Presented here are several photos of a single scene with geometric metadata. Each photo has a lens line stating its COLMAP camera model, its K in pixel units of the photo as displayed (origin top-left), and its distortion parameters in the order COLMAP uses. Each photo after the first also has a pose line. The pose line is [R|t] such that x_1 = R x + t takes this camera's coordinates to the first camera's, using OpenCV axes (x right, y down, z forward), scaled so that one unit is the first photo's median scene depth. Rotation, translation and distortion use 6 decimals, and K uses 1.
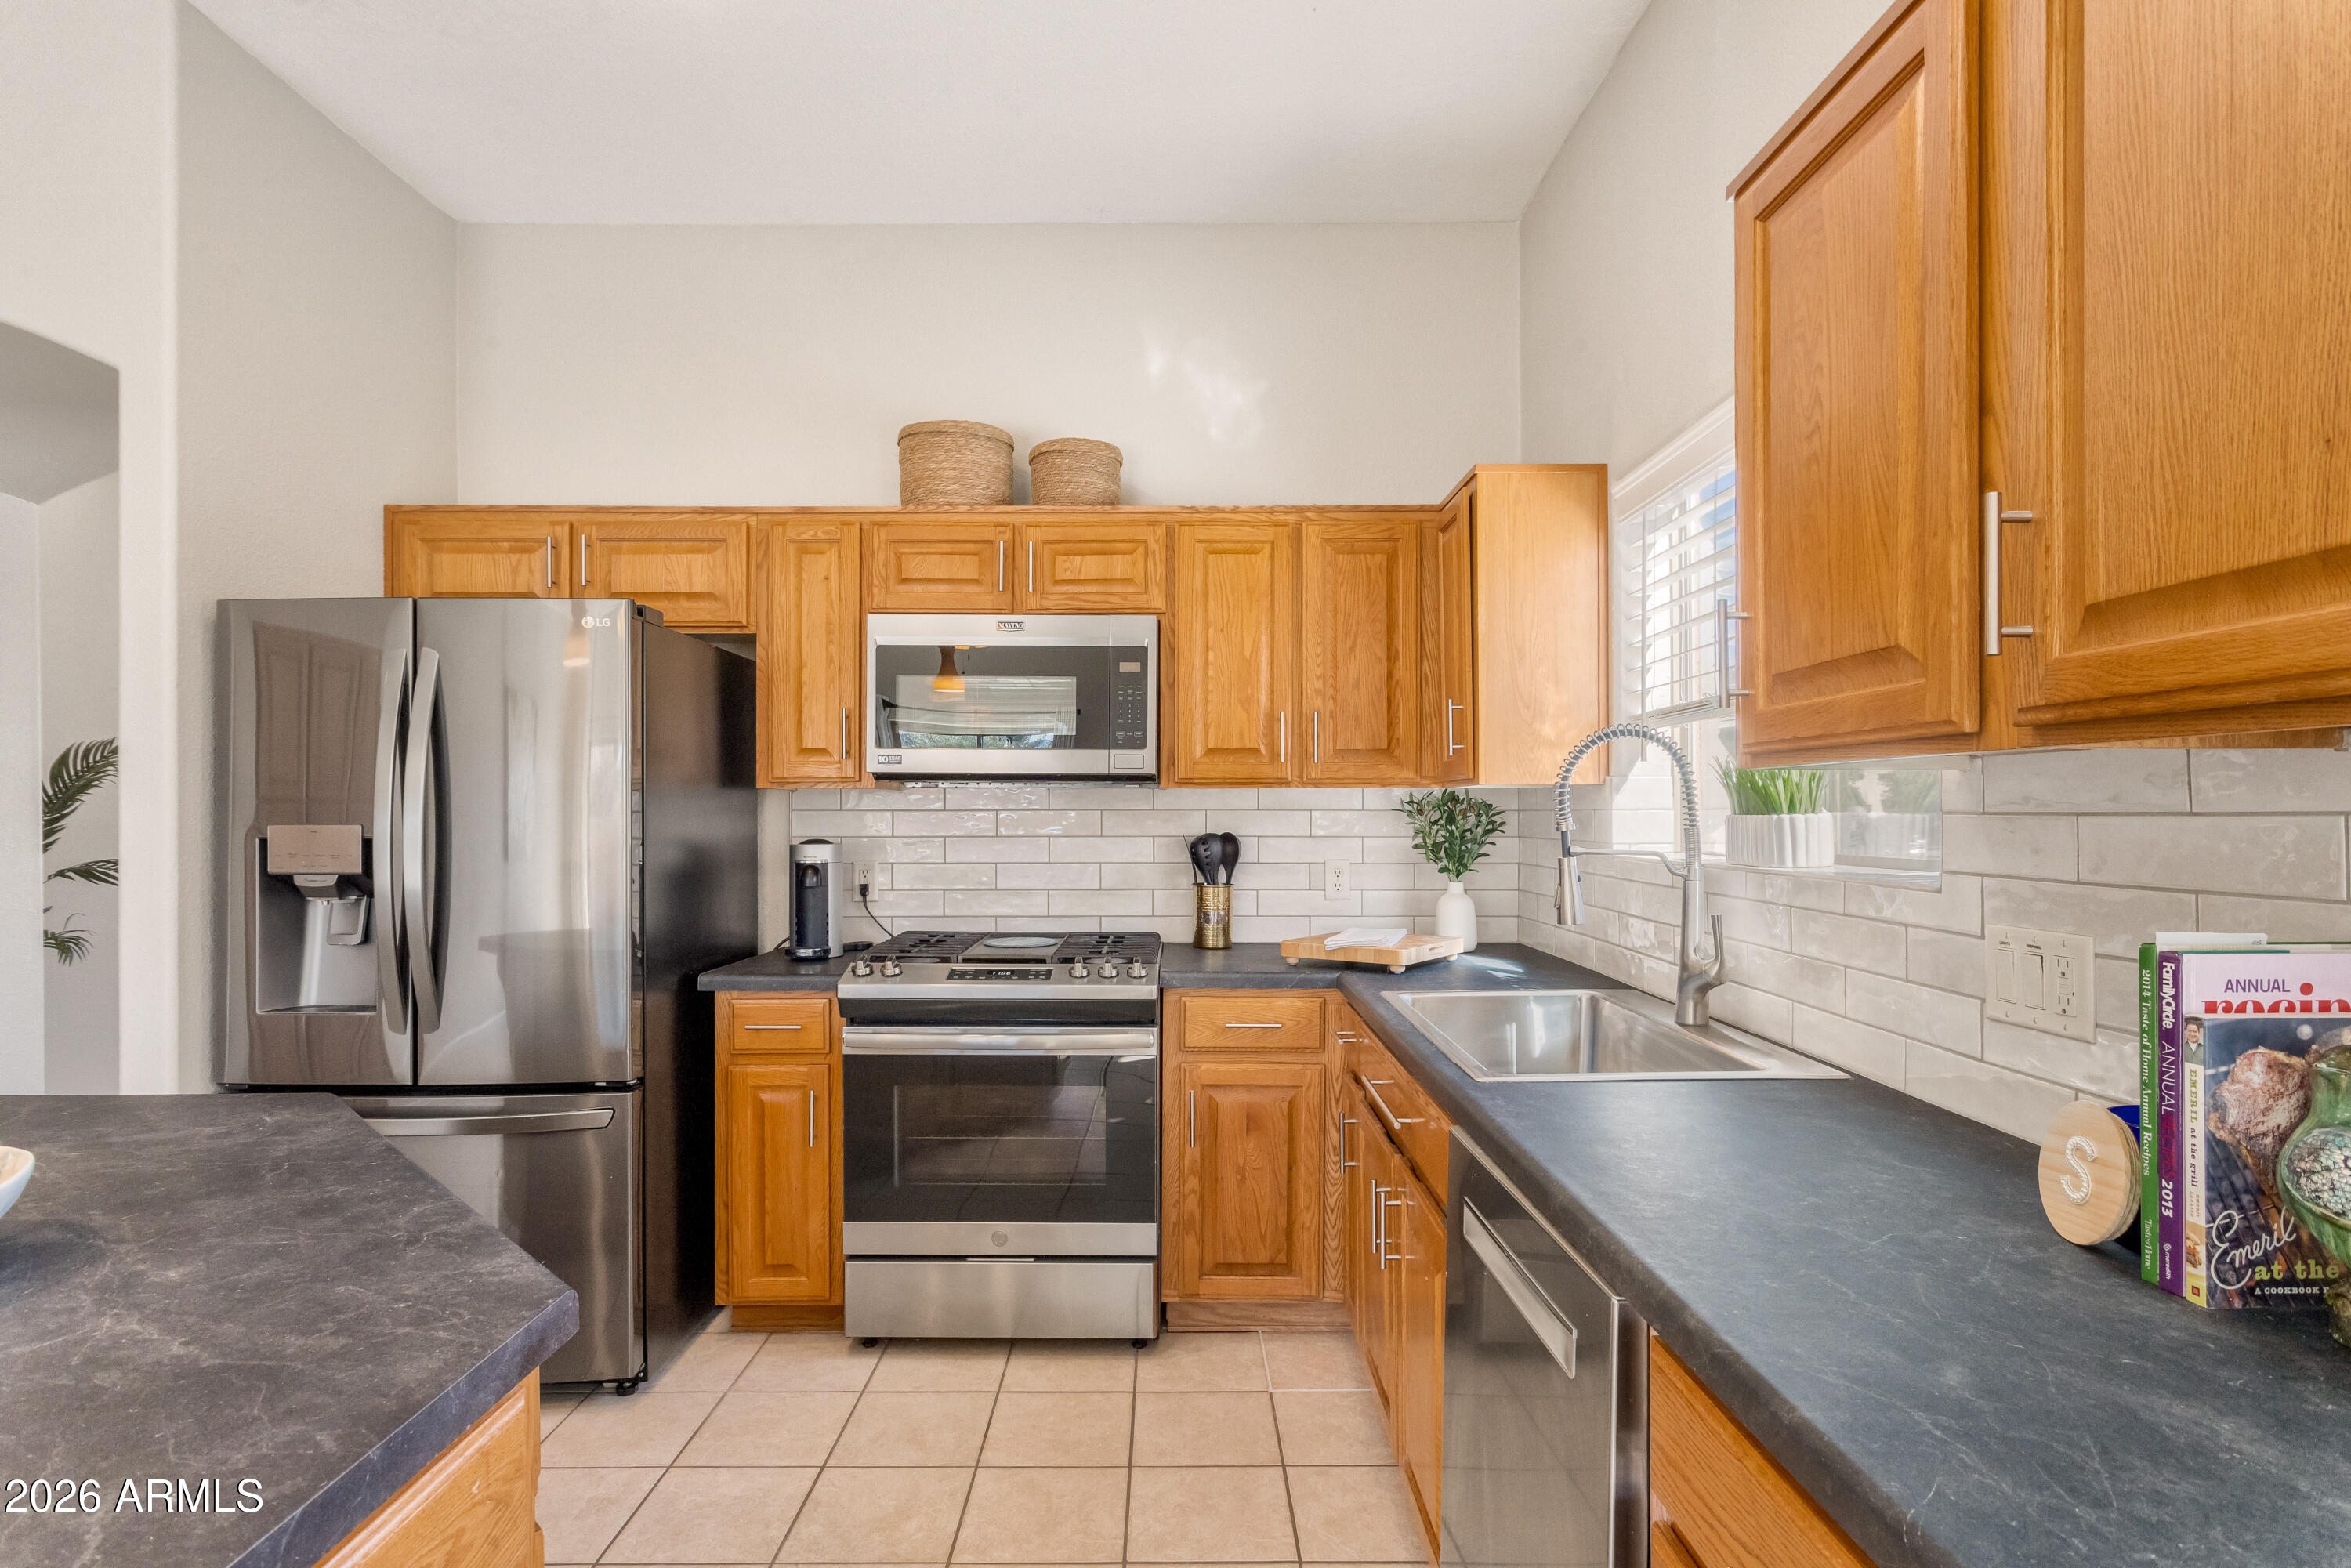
lens RADIAL K [[1198.0, 0, 1167.3], [0, 1198.0, 803.6], [0, 0, 1]] dist [0.004429, 0.001323]
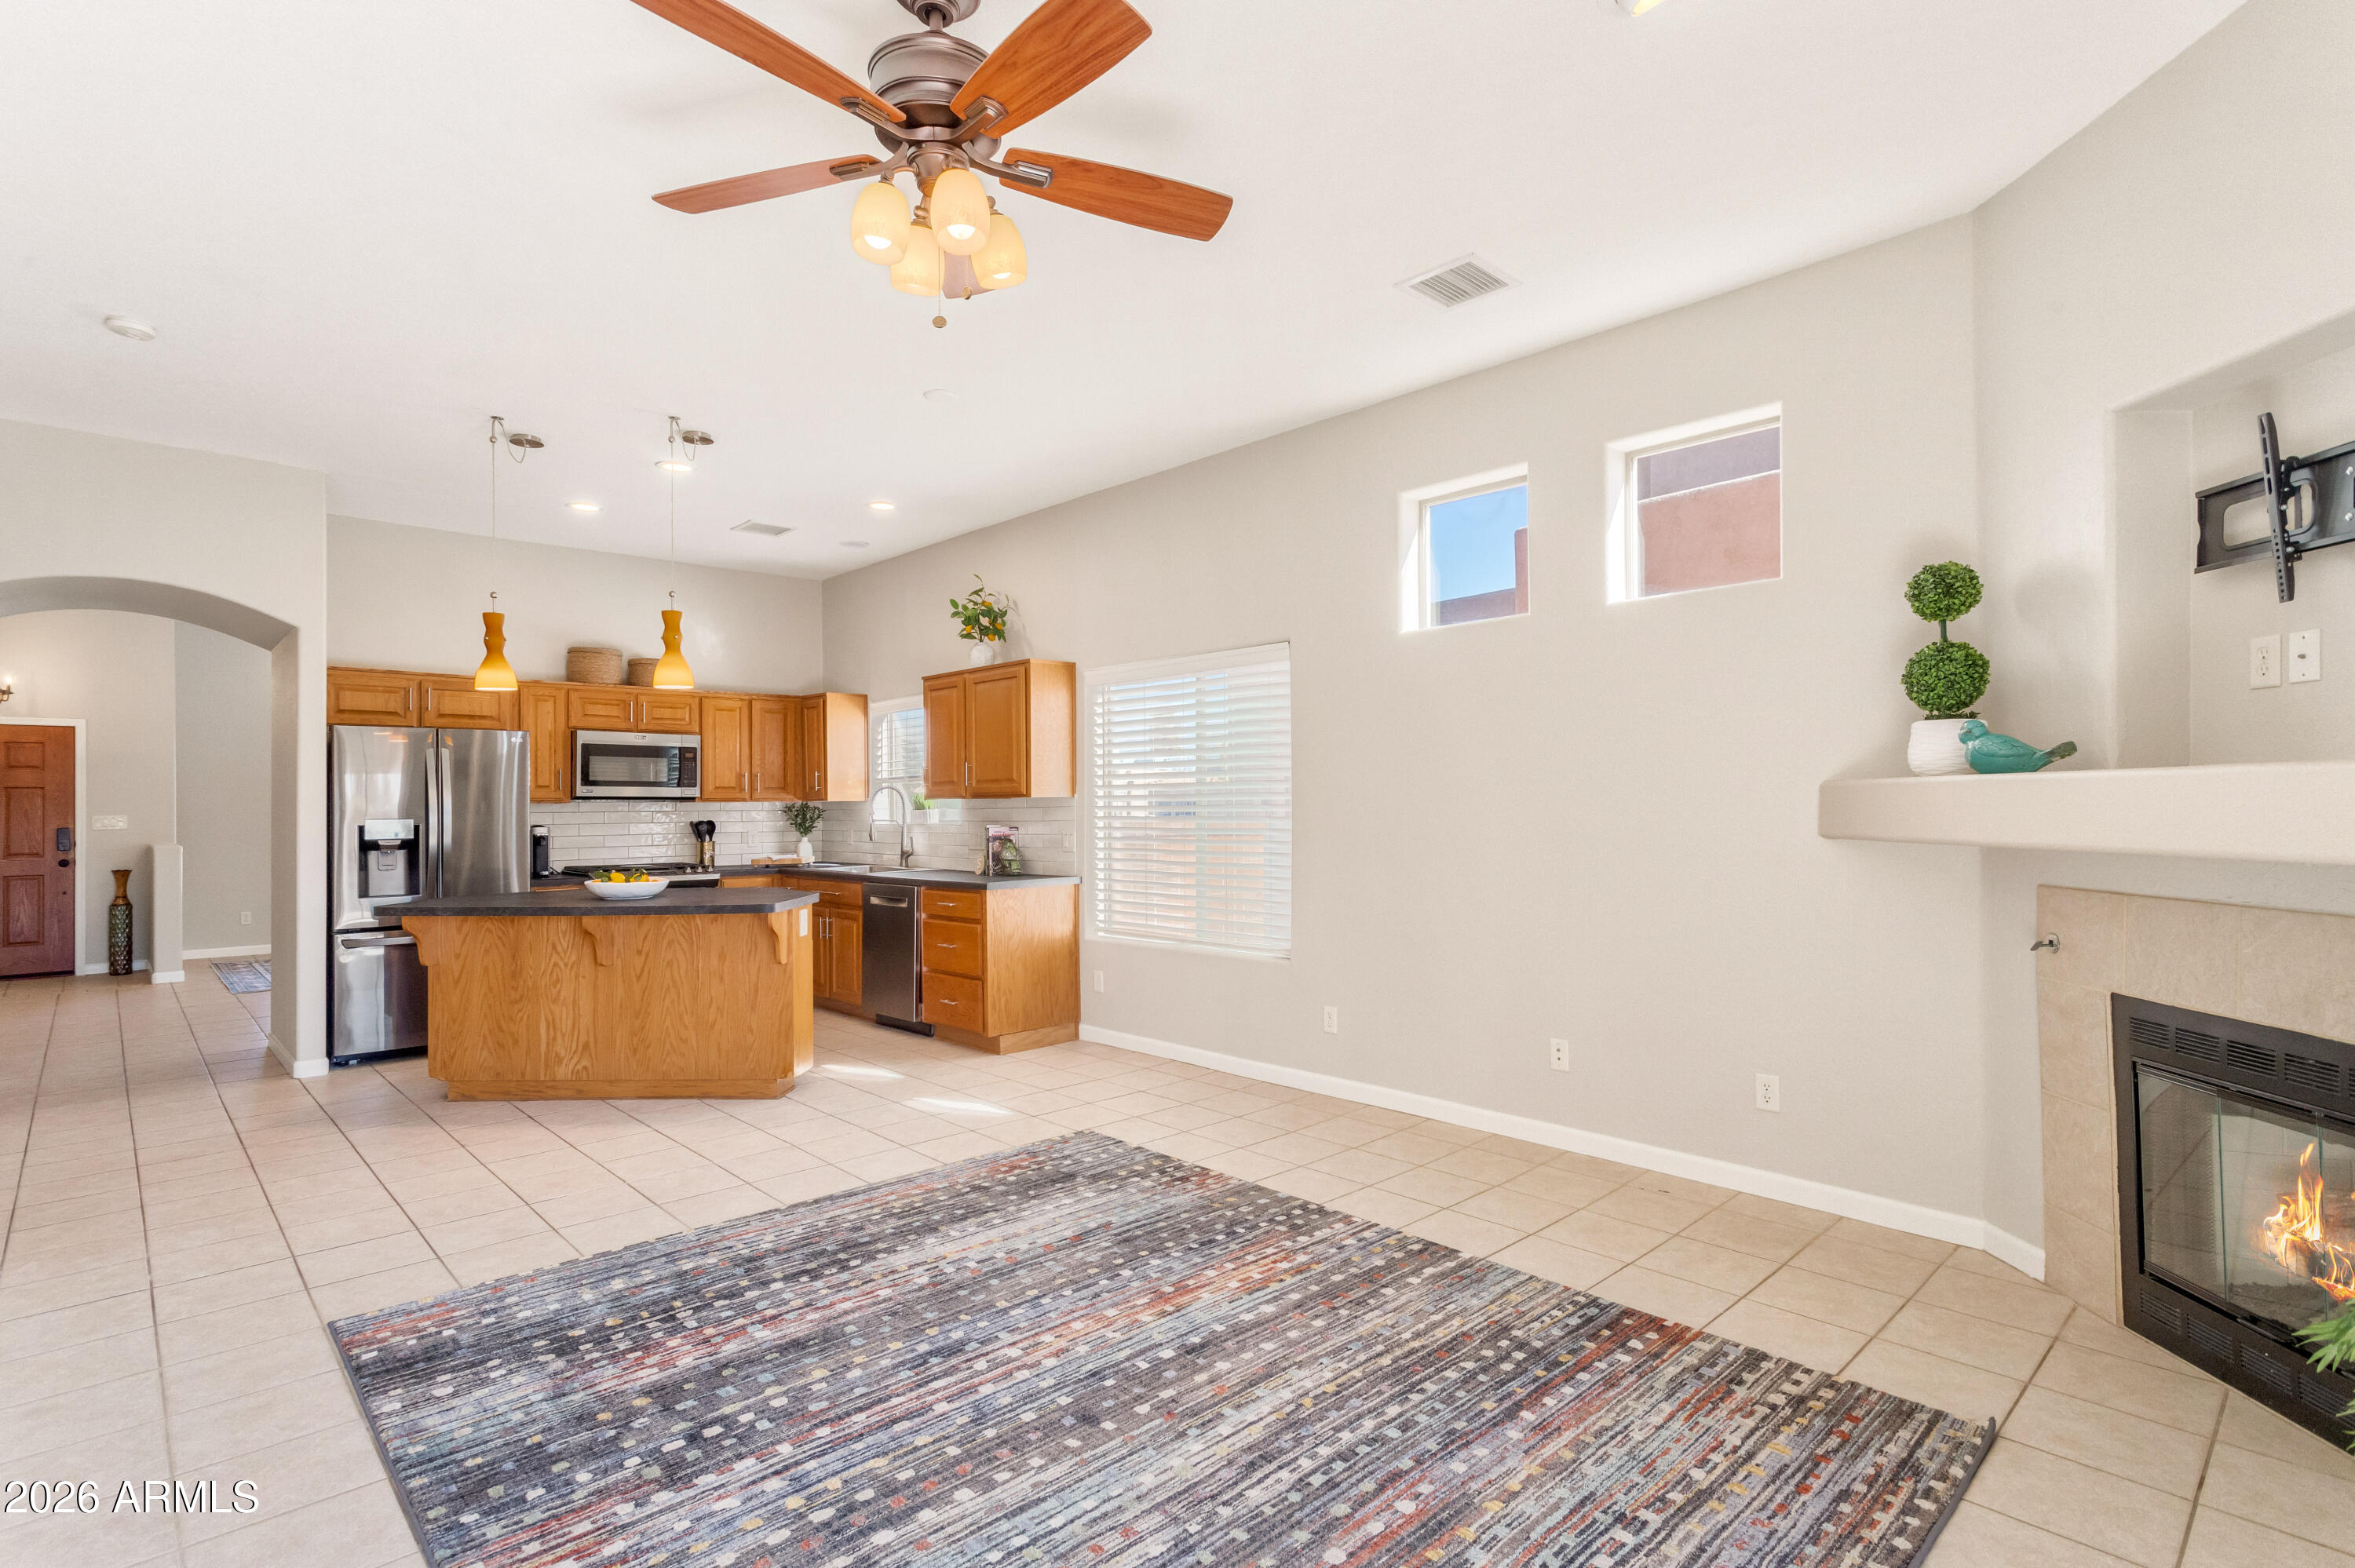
lens RADIAL K [[1139.5, 0, 1188.9], [0, 1139.5, 794.3], [0, 0, 1]] dist [0.002877, 0.001051]
pose [[0.719802, 0.000744, 0.694179, -0.935249], [0.006547, 0.999948, -0.007860, -0.003574], [-0.694149, 0.010203, 0.719759, -1.464392]]
